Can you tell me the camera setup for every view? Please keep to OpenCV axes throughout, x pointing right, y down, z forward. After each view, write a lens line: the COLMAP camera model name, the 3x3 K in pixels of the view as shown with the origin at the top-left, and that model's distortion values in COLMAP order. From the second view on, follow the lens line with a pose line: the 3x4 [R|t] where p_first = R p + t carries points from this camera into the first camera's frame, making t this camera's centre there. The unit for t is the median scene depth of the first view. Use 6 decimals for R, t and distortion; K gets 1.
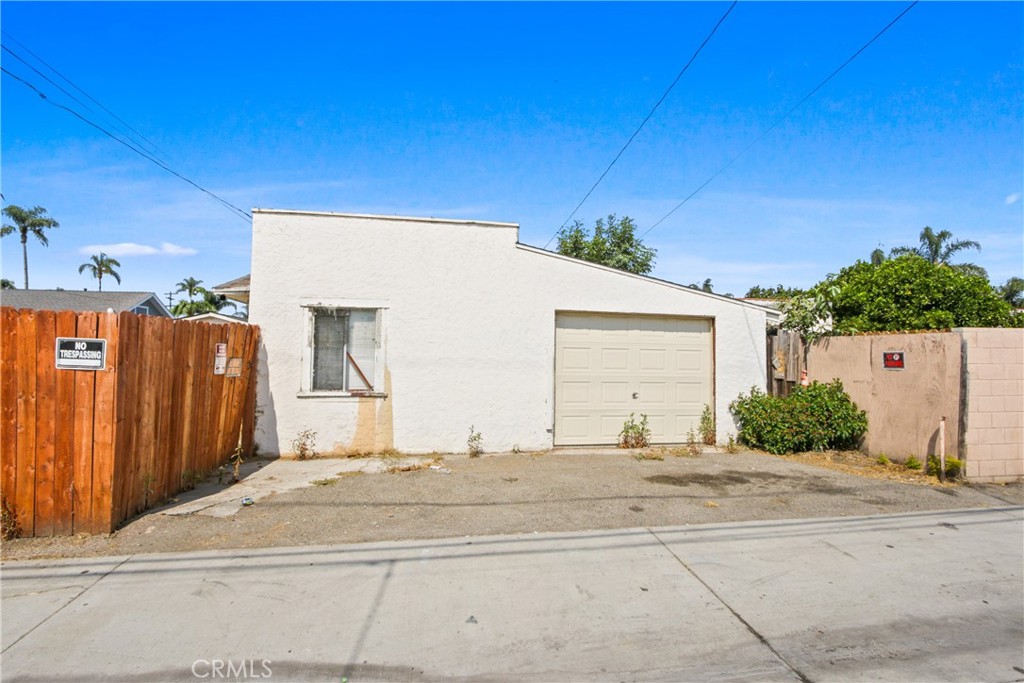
lens RADIAL K [[483.8, 0, 512.0], [0, 483.8, 341.5], [0, 0, 1]] dist [-0.022141, 0.010951]
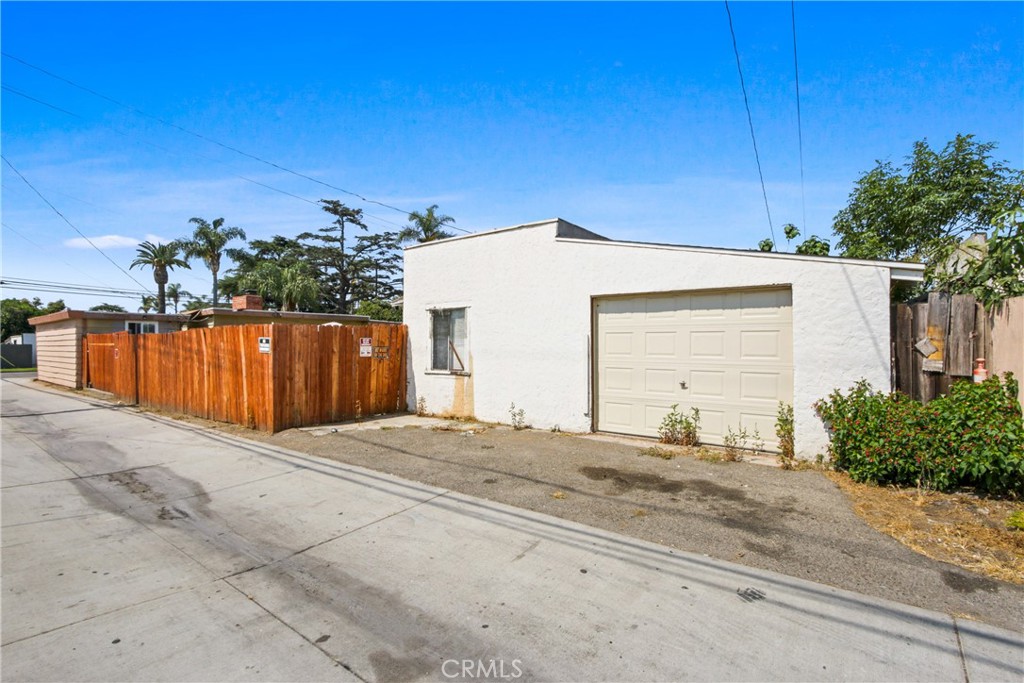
lens RADIAL K [[477.2, 0, 512.0], [0, 477.2, 341.5], [0, 0, 1]] dist [-0.015060, 0.001333]
pose [[0.674272, -0.017872, -0.738267, 0.908493], [0.035061, 0.999354, 0.007830, 0.020761], [0.737650, -0.031164, 0.674463, 0.267775]]
